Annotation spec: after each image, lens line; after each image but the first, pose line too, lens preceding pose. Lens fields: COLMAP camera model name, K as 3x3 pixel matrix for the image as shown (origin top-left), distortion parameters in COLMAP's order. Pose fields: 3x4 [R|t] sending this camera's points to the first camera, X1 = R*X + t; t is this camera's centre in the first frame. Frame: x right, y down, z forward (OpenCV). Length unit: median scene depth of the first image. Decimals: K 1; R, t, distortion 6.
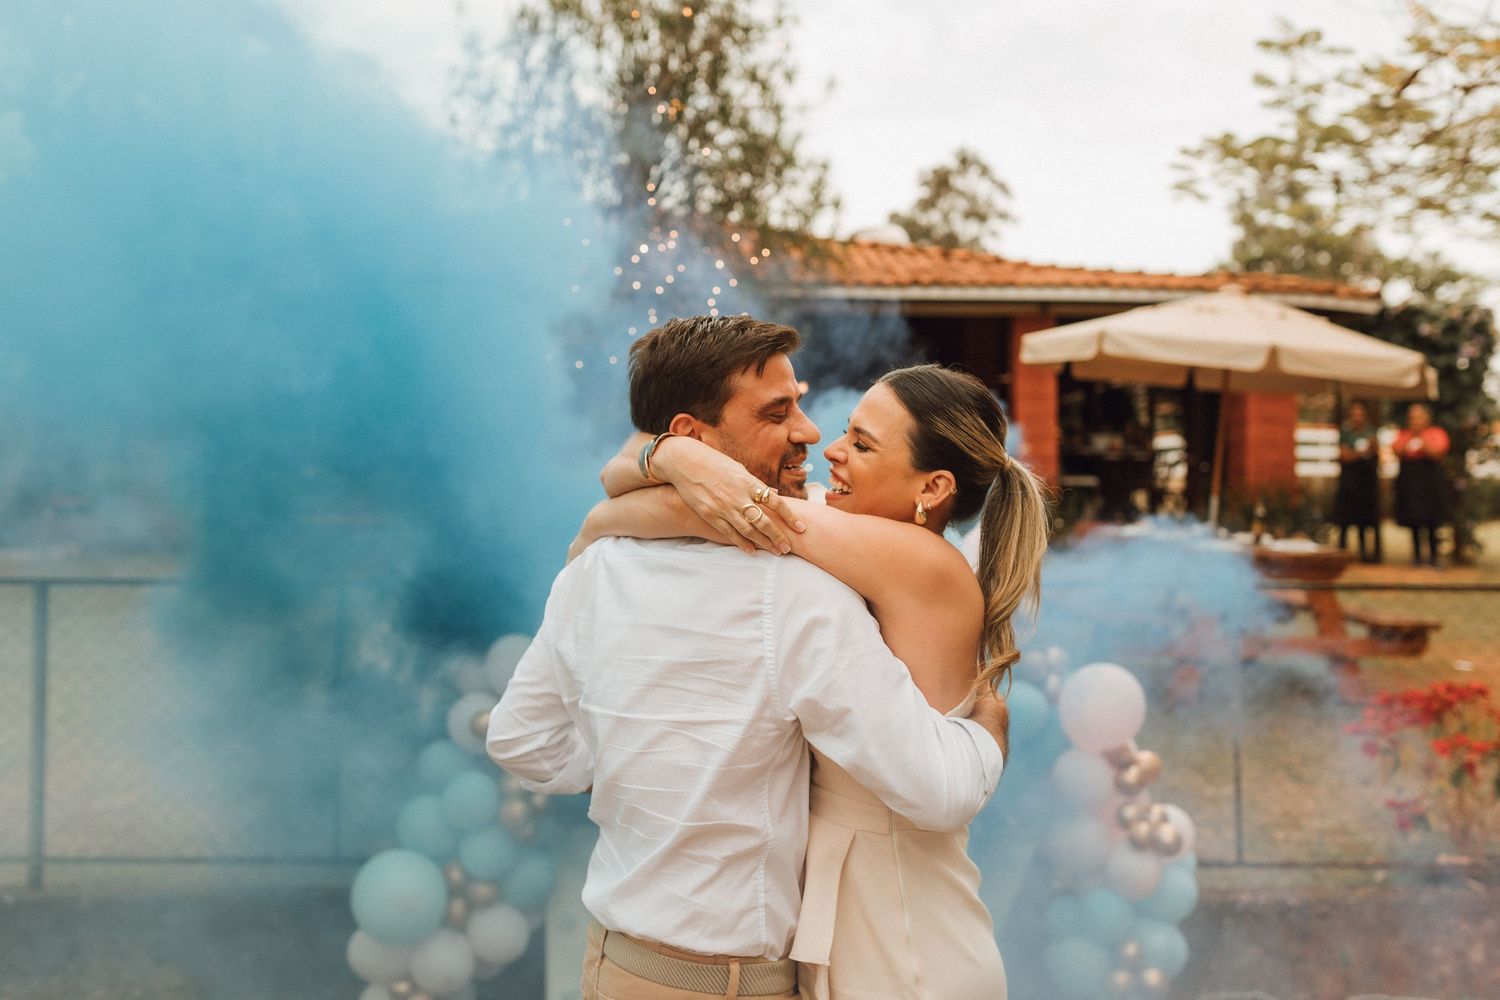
lens RADIAL K [[1539.6, 0, 750.0], [0, 1539.6, 500.0], [0, 0, 1]] dist [0.000450, 0.004321]
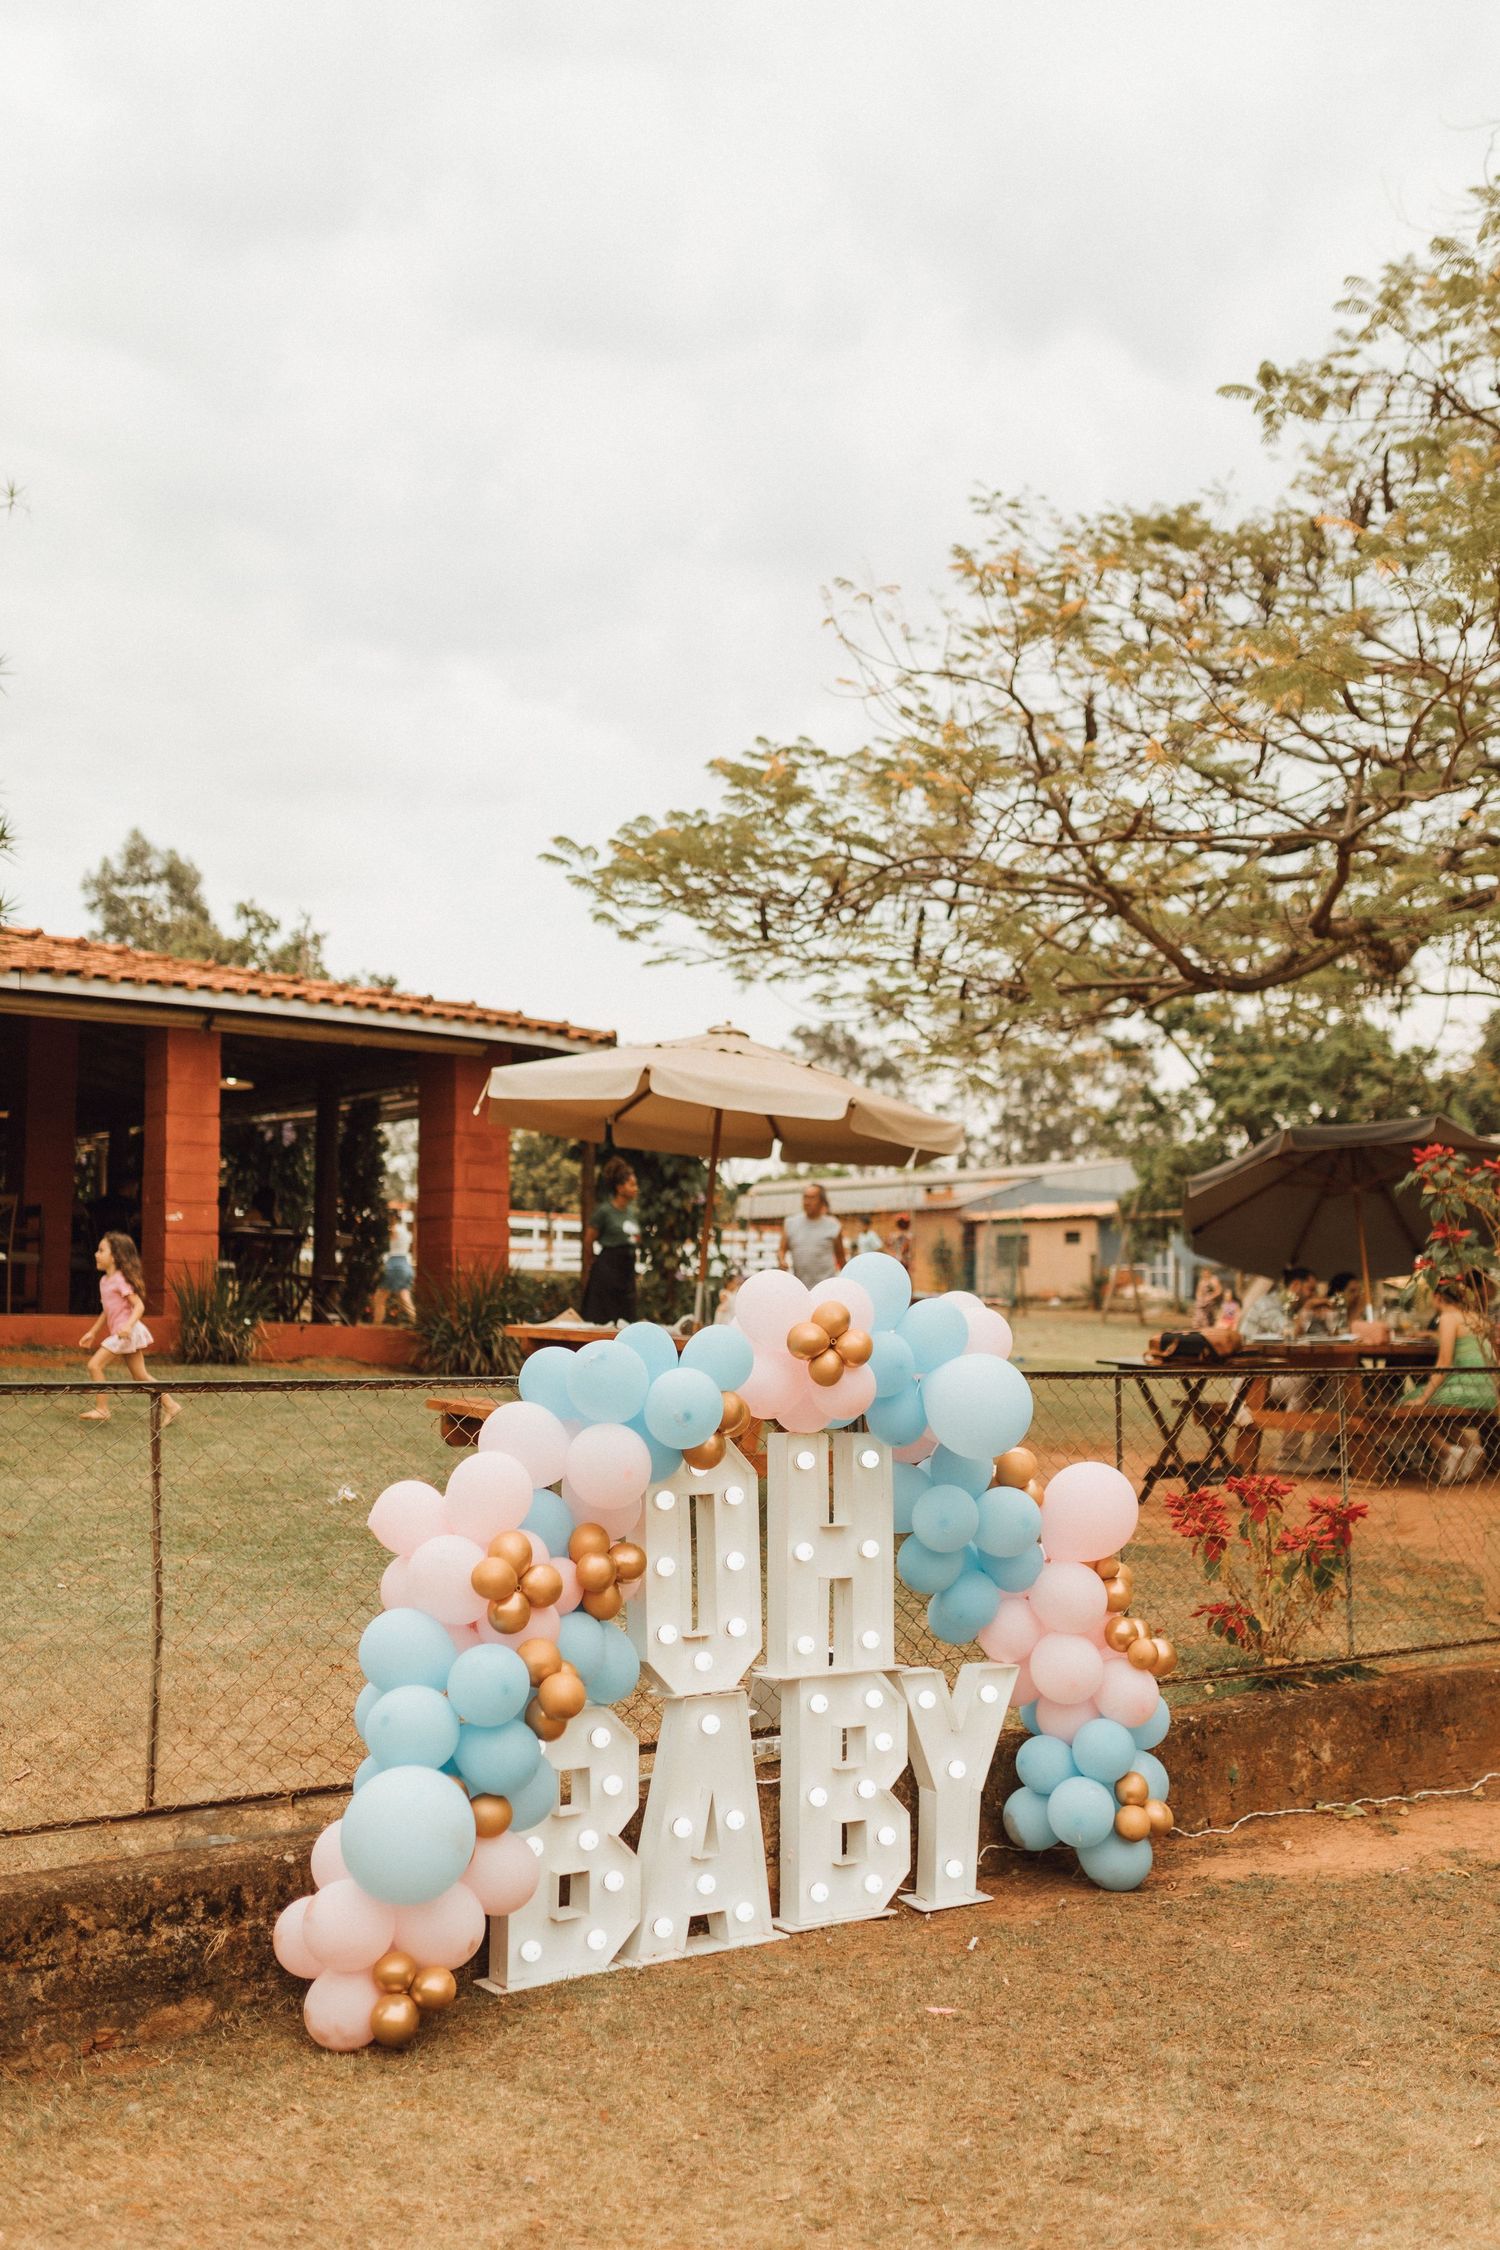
lens RADIAL K [[2201.9, 0, 749.2], [0, 2201.9, 1184.0], [0, 0, 1]] dist [0.010668, 0.004267]
pose [[0.804561, 0.039421, 0.592560, -0.233673], [-0.007941, 0.998419, -0.055639, 0.006751], [-0.593817, 0.040060, 0.803602, 0.033633]]
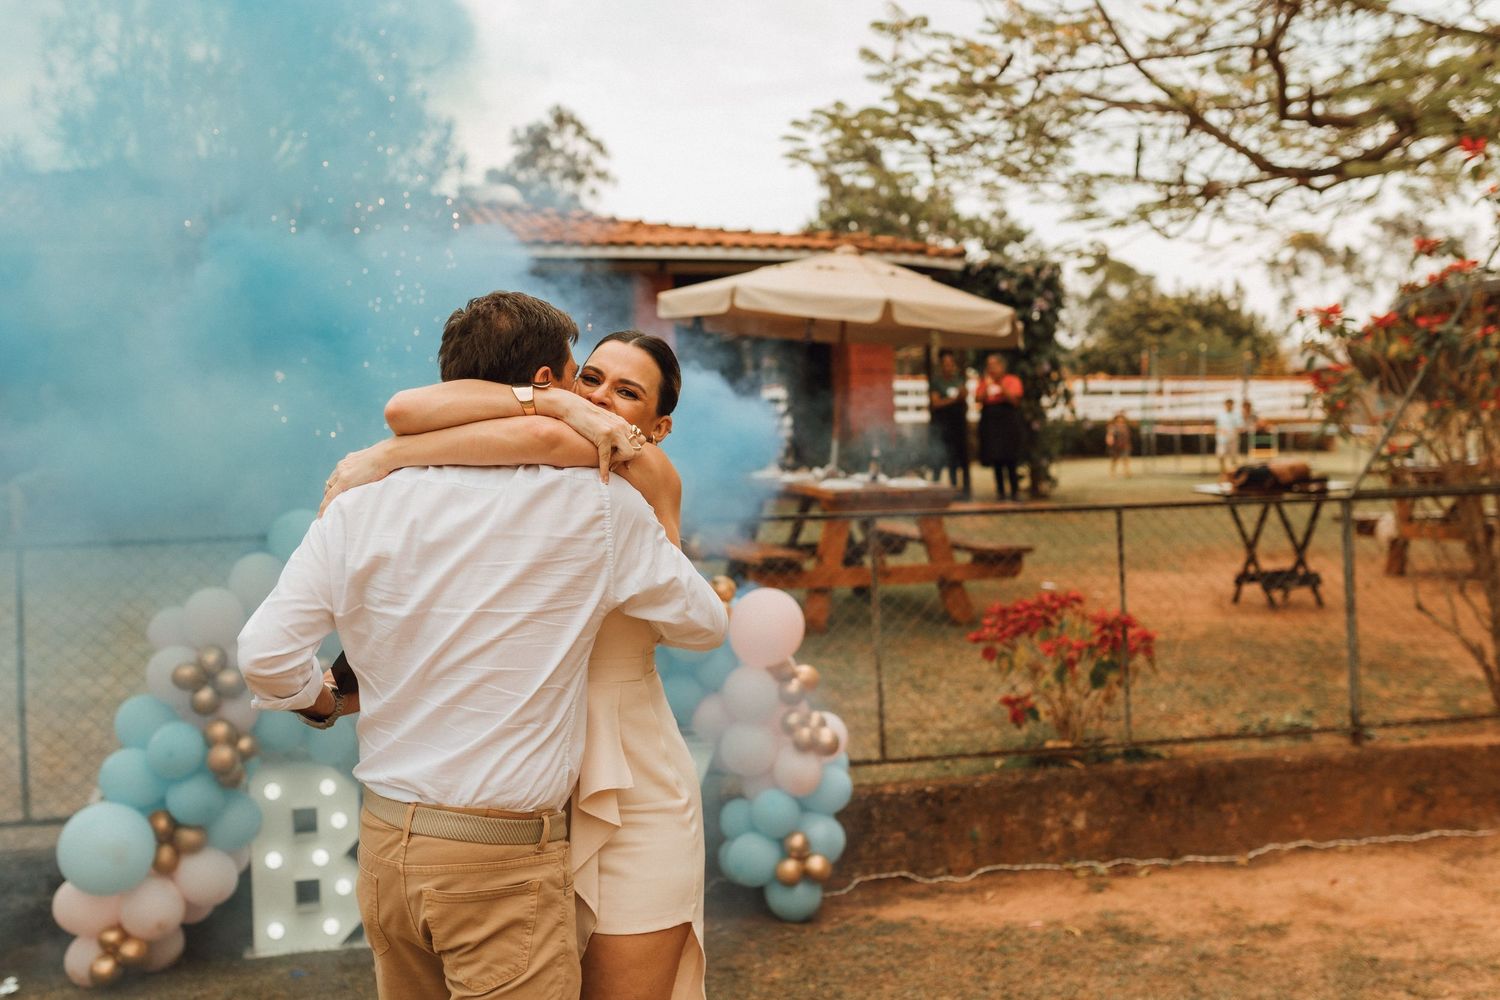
lens RADIAL K [[1532.6, 0, 693.6], [0, 1532.6, 496.0], [0, 0, 1]] dist [0.008651, 0.008391]
pose [[0.975615, -0.034104, 0.216824, -0.020402], [0.028773, 0.999202, 0.027696, 0.002669], [-0.217595, -0.020782, 0.975818, -0.023145]]
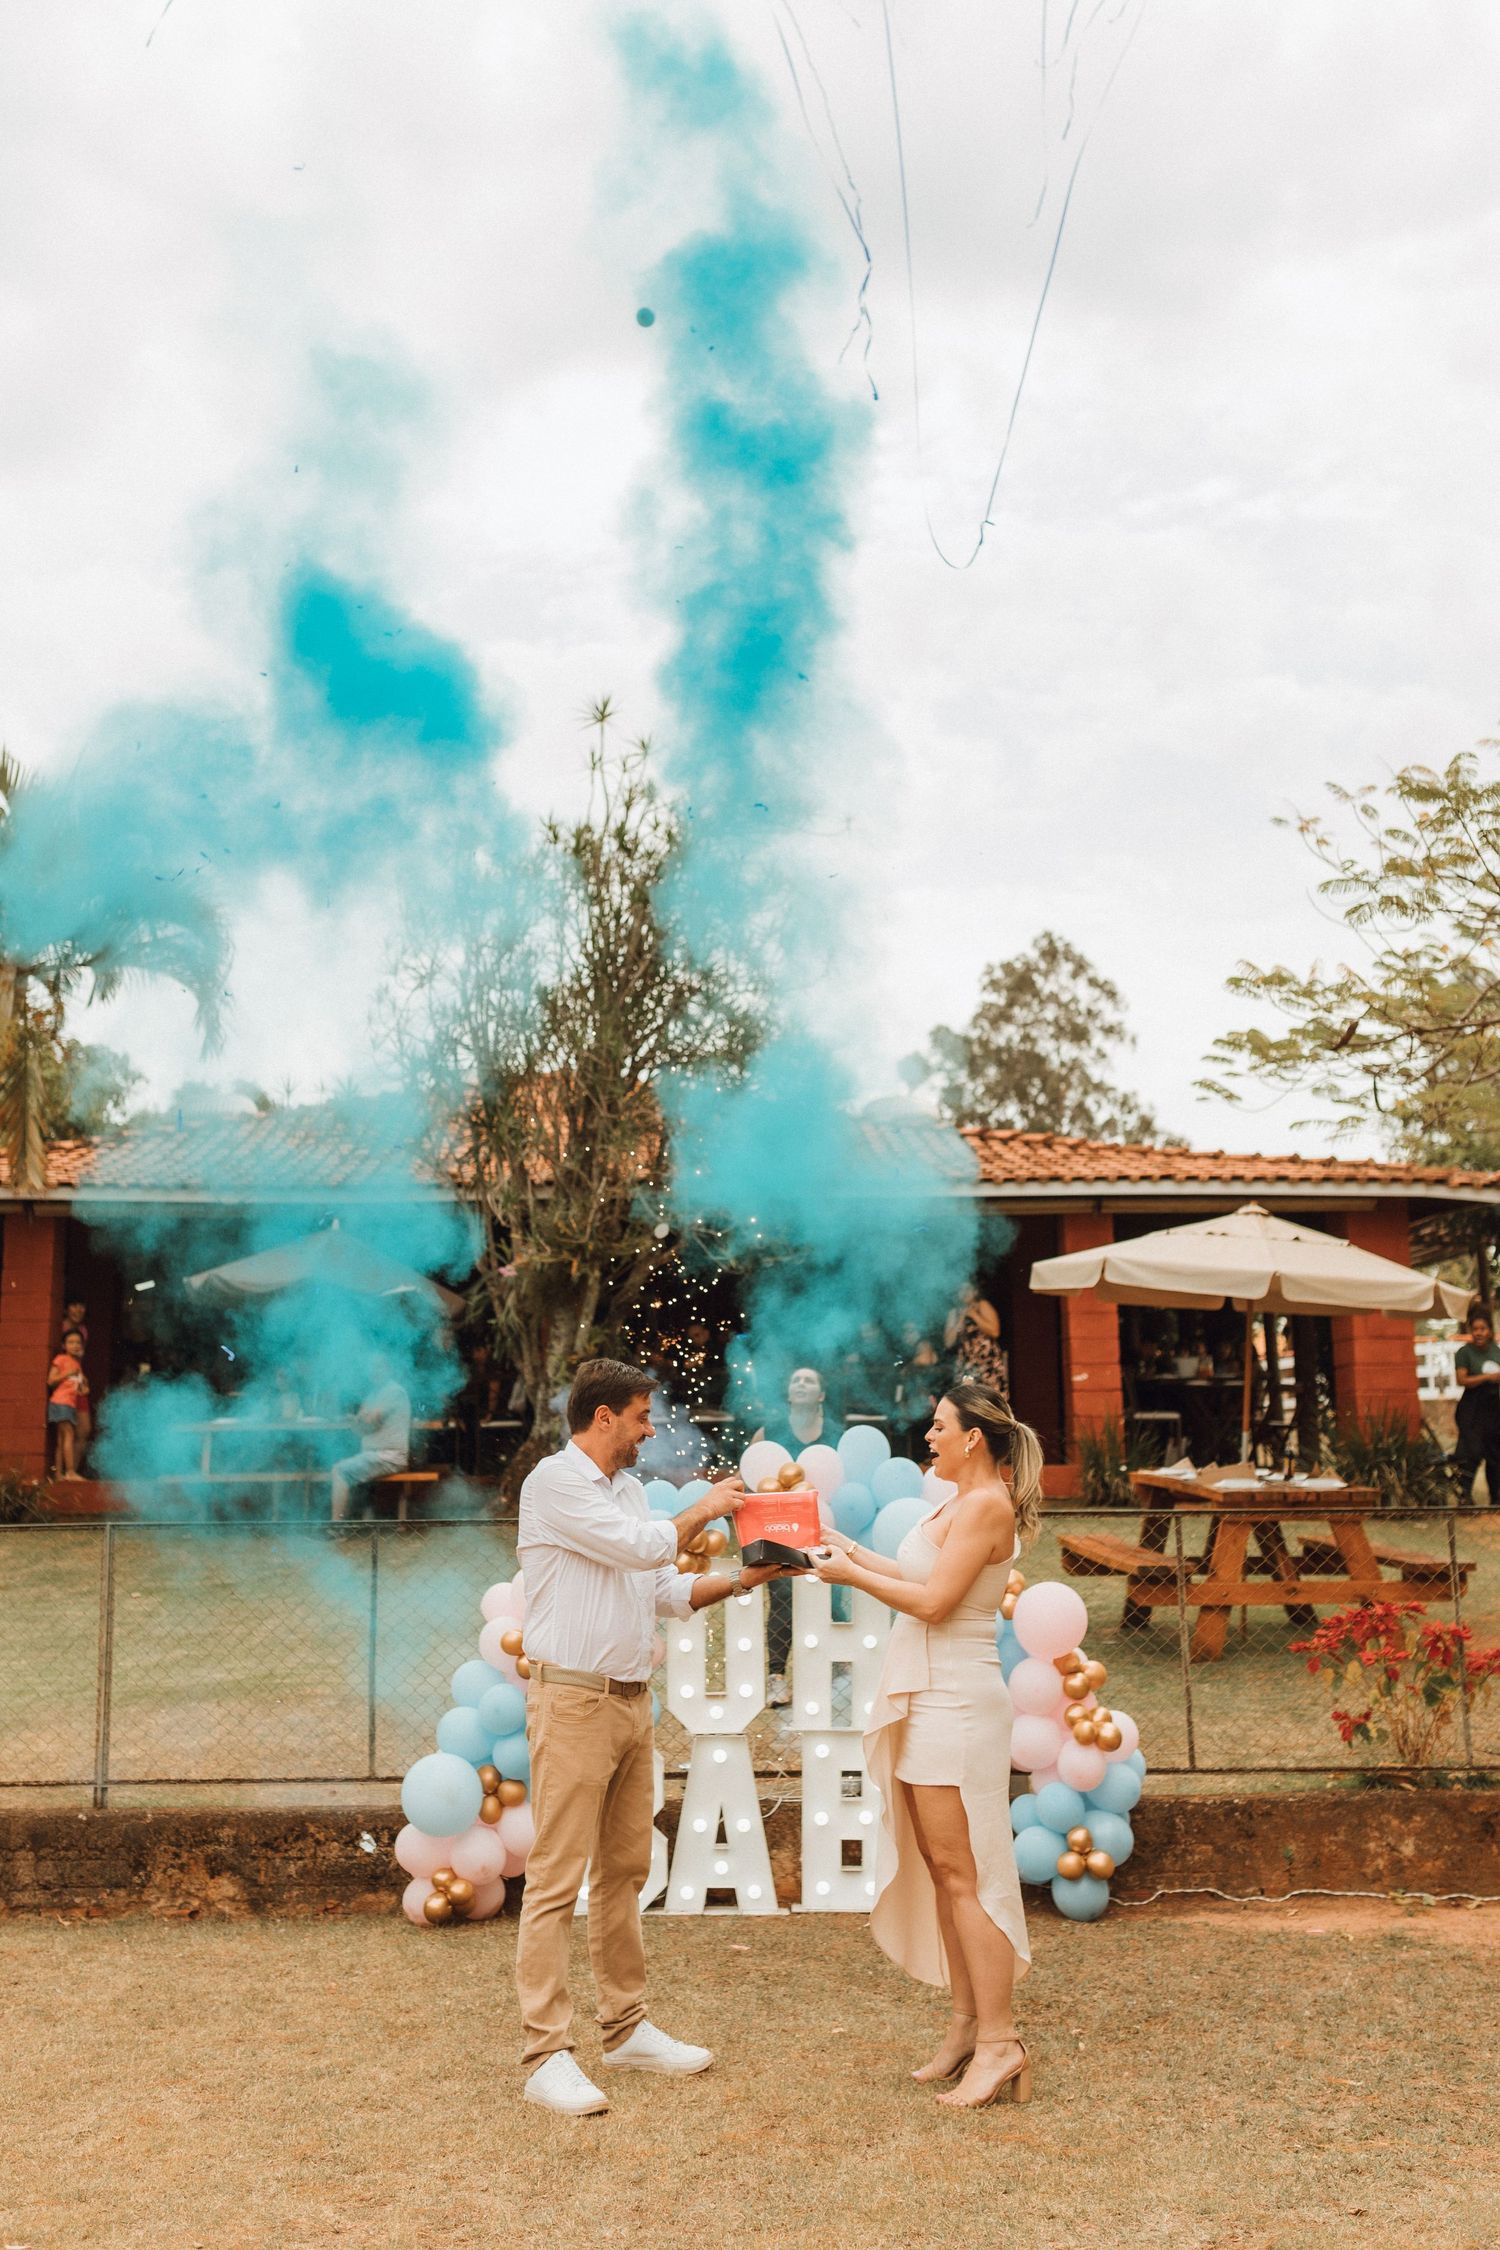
lens RADIAL K [[2298.9, 0, 694.8], [0, 2298.9, 1075.0], [0, 0, 1]] dist [0.008651, 0.008391]
pose [[0.999520, -0.021119, -0.022686, 0.004210], [0.017187, 0.986749, -0.161341, 0.002254], [0.025793, 0.160874, 0.986638, -0.261760]]
